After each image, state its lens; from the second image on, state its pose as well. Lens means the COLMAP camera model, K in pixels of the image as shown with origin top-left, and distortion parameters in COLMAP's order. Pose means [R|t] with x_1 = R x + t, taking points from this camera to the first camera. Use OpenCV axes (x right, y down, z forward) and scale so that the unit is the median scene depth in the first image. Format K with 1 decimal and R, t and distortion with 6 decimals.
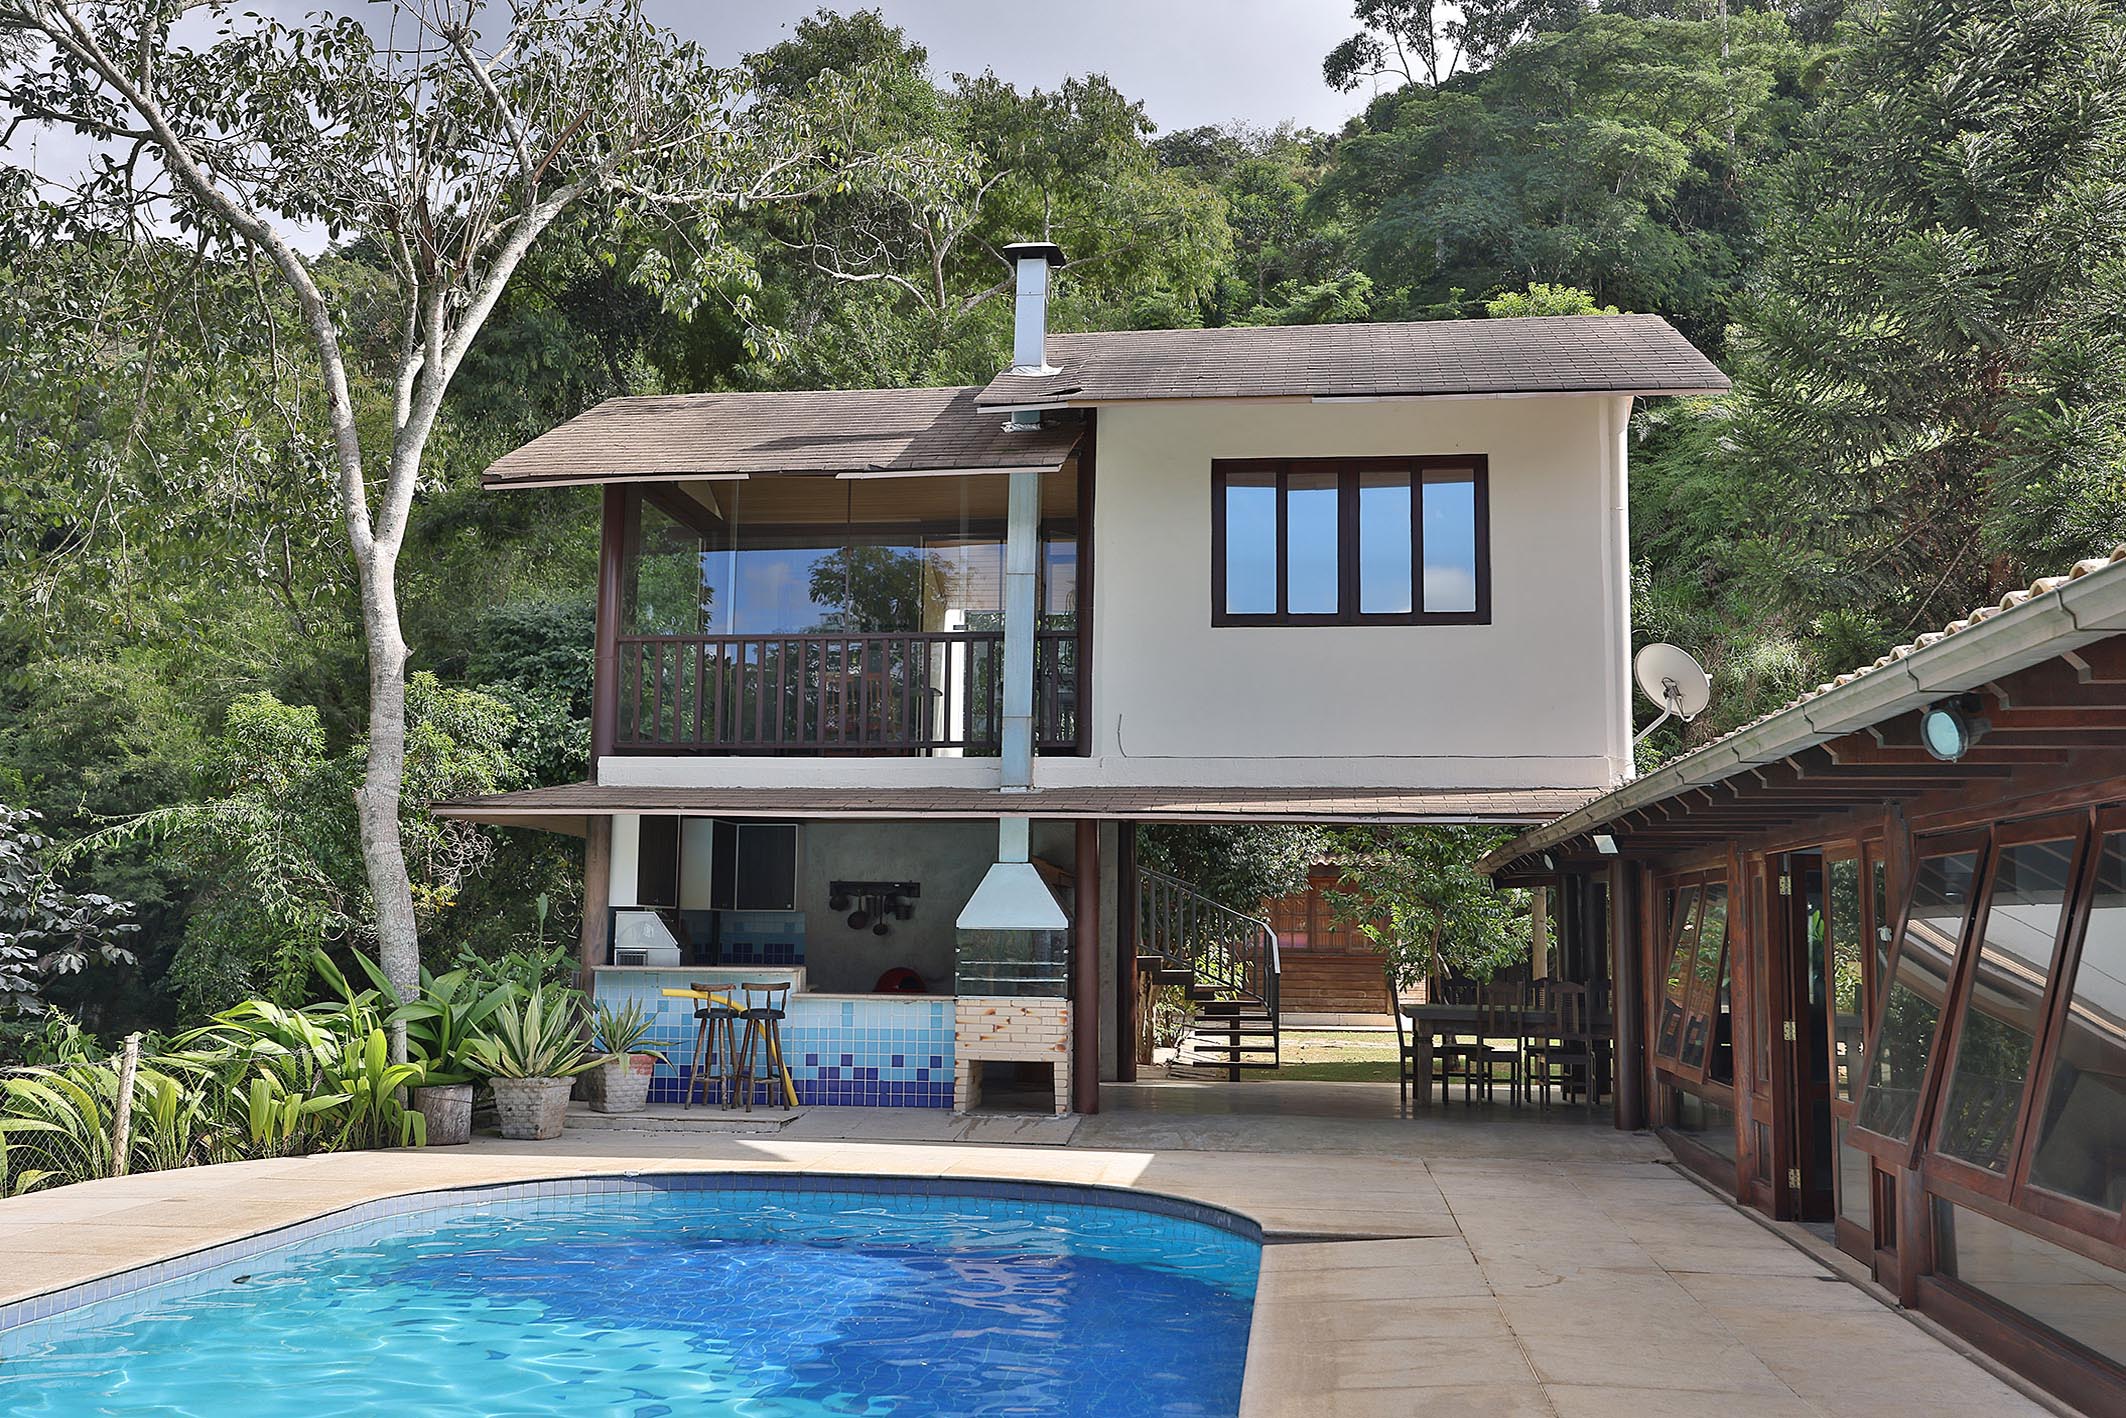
lens RADIAL K [[1990.6, 0, 1062.9], [0, 1990.6, 720.4], [0, 0, 1]] dist [0.000689, 0.000000]
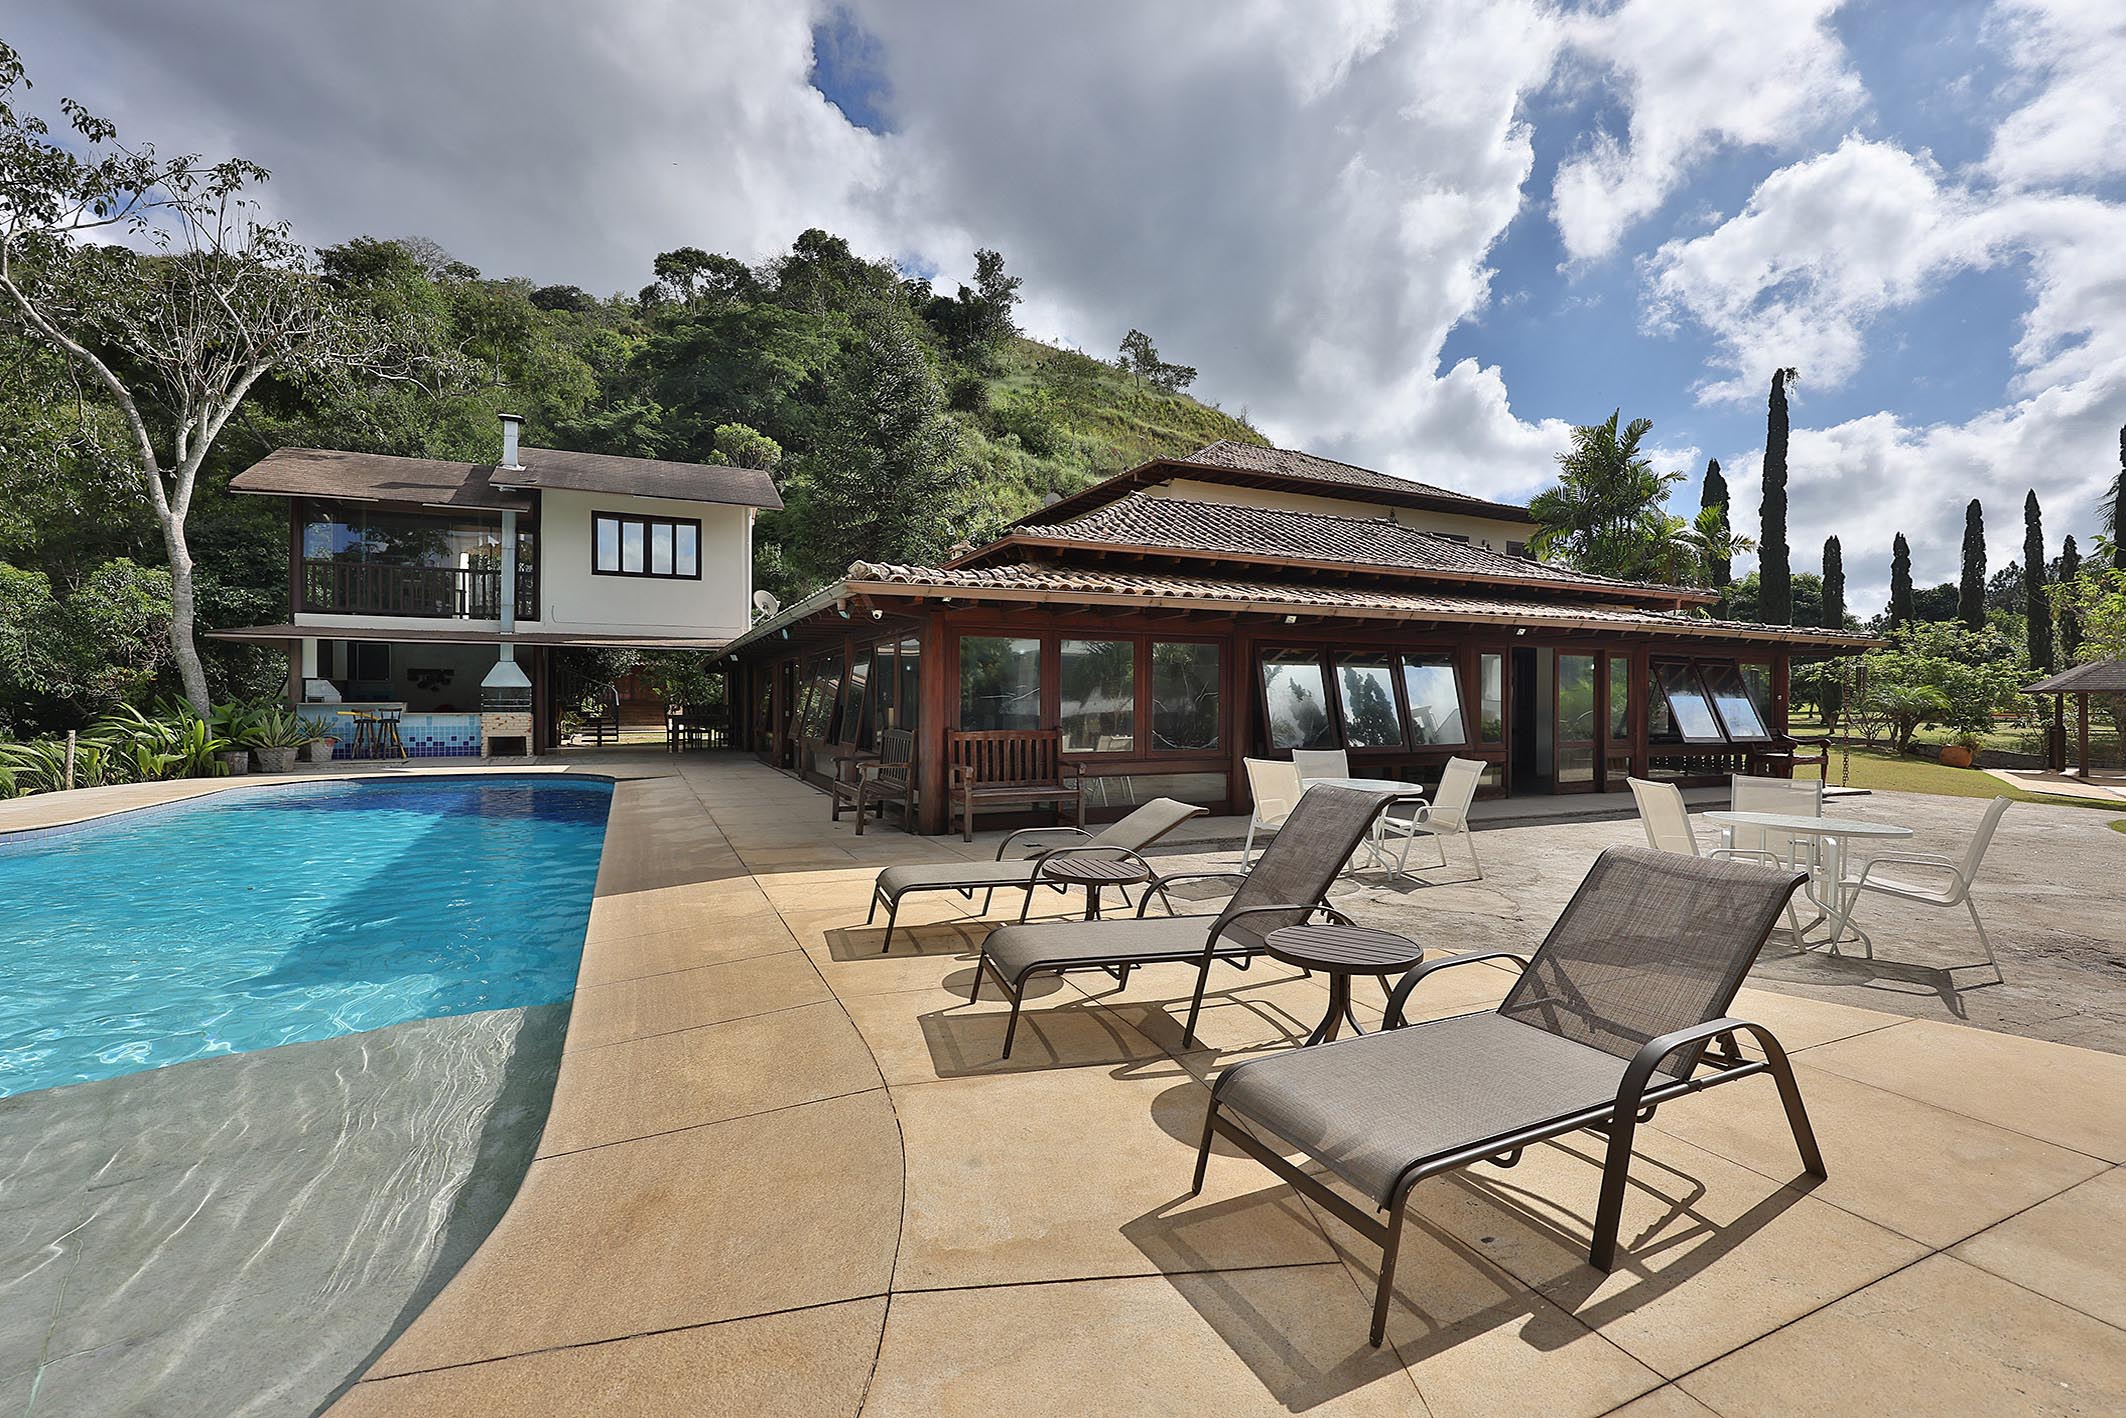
lens RADIAL K [[907.9, 0, 1053.3], [0, 907.9, 707.0], [0, 0, 1]] dist [-0.000784, -0.000292]
pose [[0.848215, -0.012215, 0.529511, -0.046364], [-0.048487, 0.993745, 0.100595, -0.022196], [-0.527427, -0.111000, 0.842318, -0.368599]]
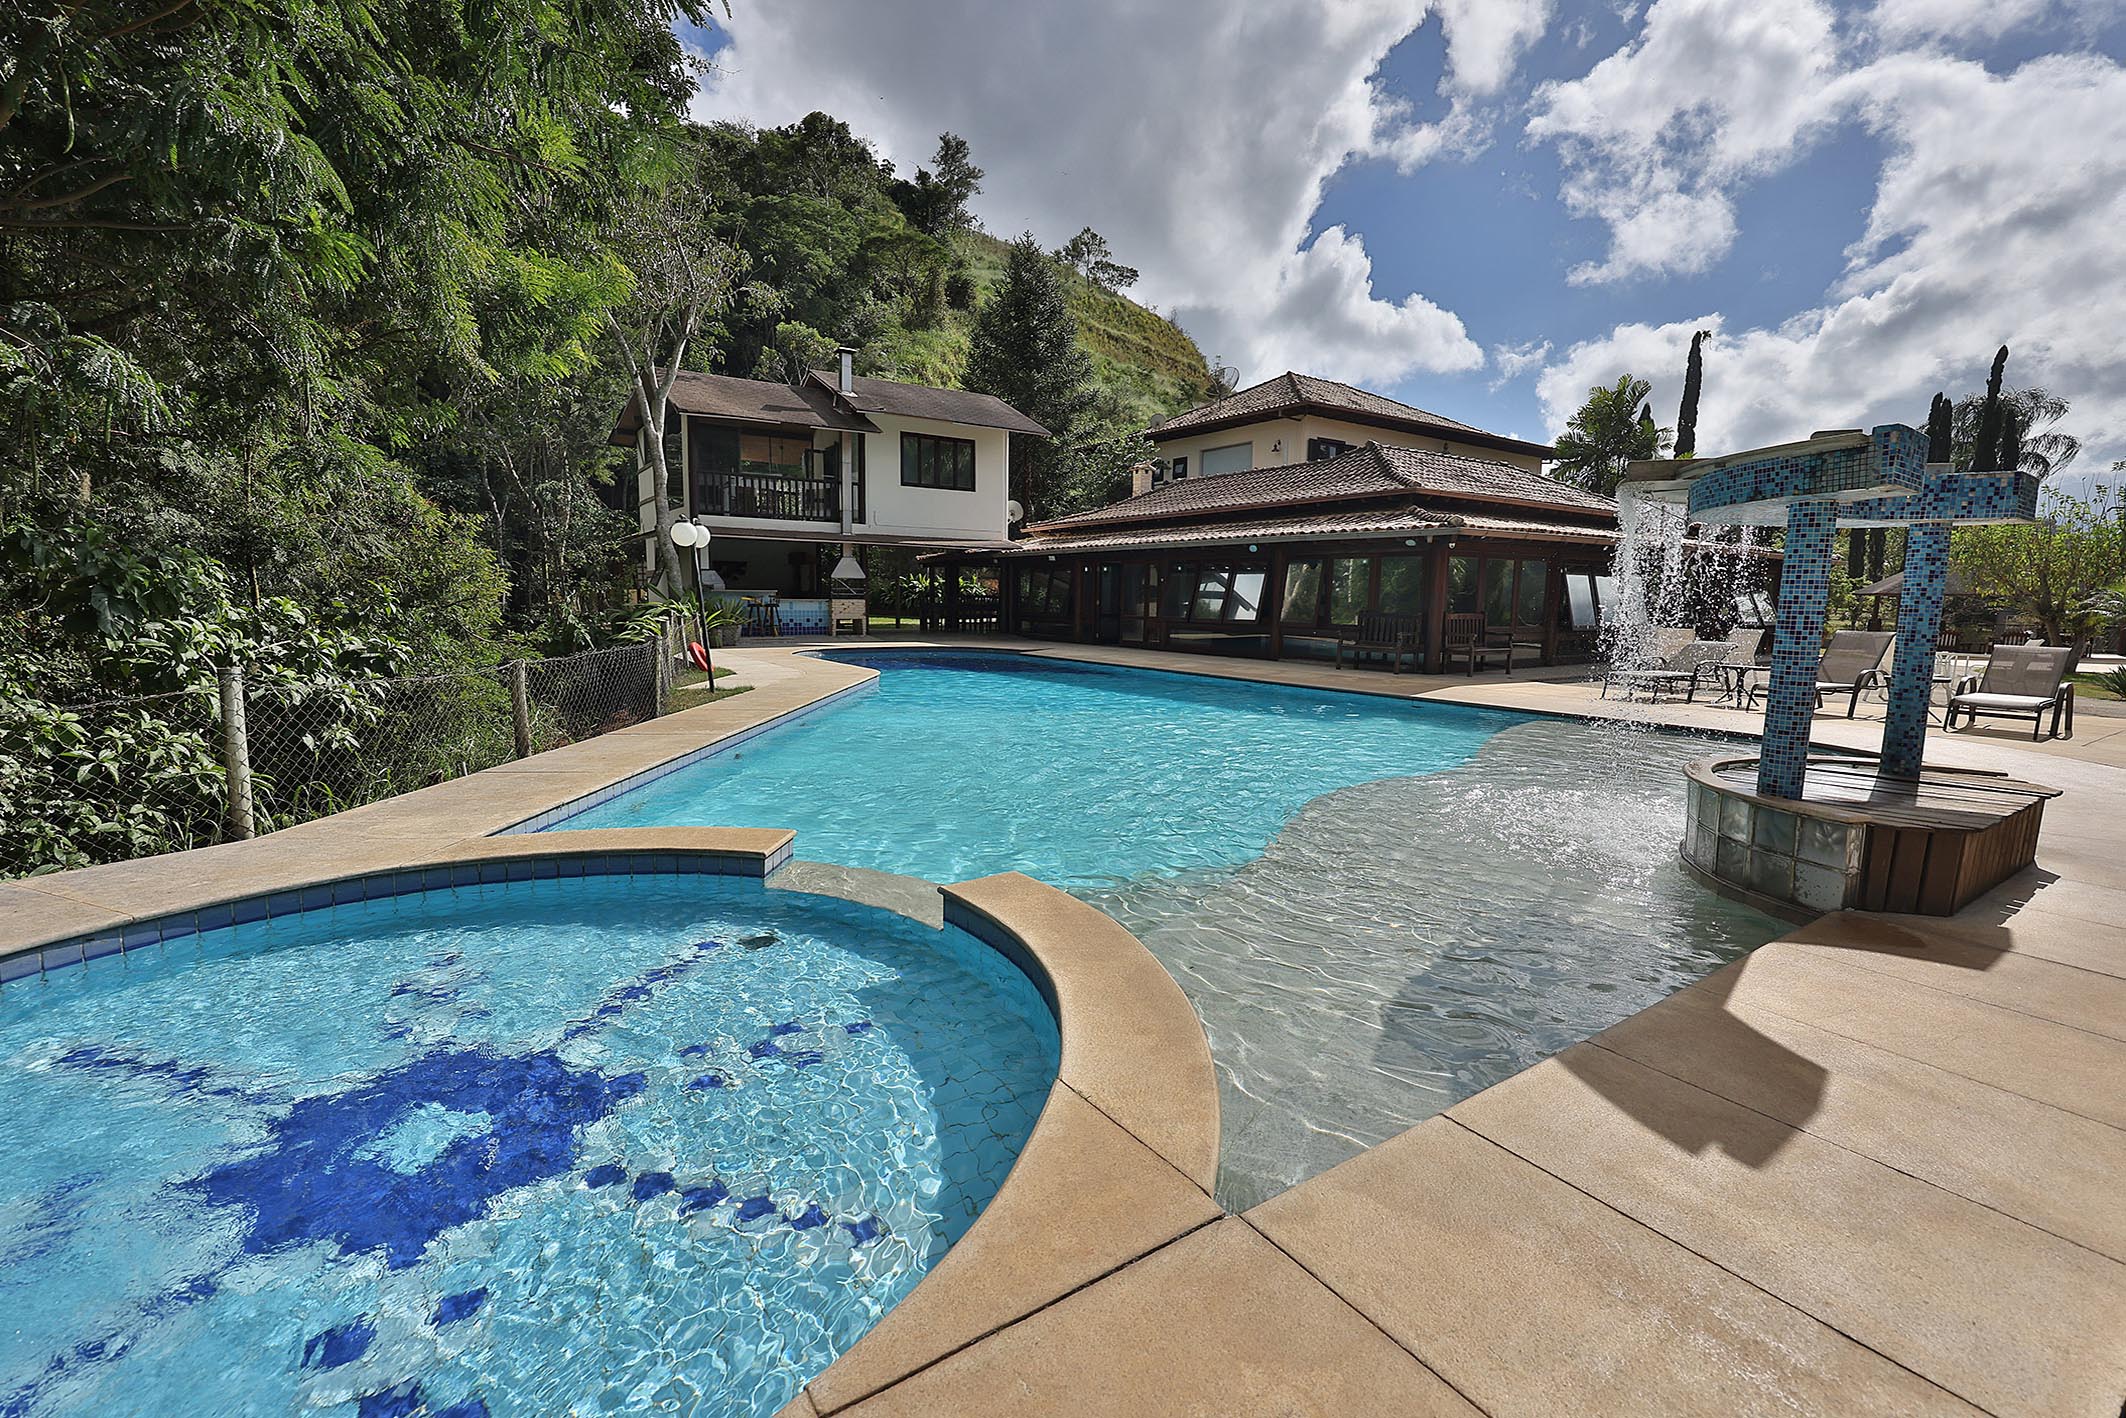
lens RADIAL K [[907.9, 0, 1057.2], [0, 907.9, 703.5], [0, 0, 1]] dist [-0.000784, -0.000292]
pose [[0.751630, -0.079586, 0.654766, -0.721087], [-0.073868, 0.976292, 0.203463, -0.019619], [-0.655435, -0.201295, 0.727932, -0.309374]]
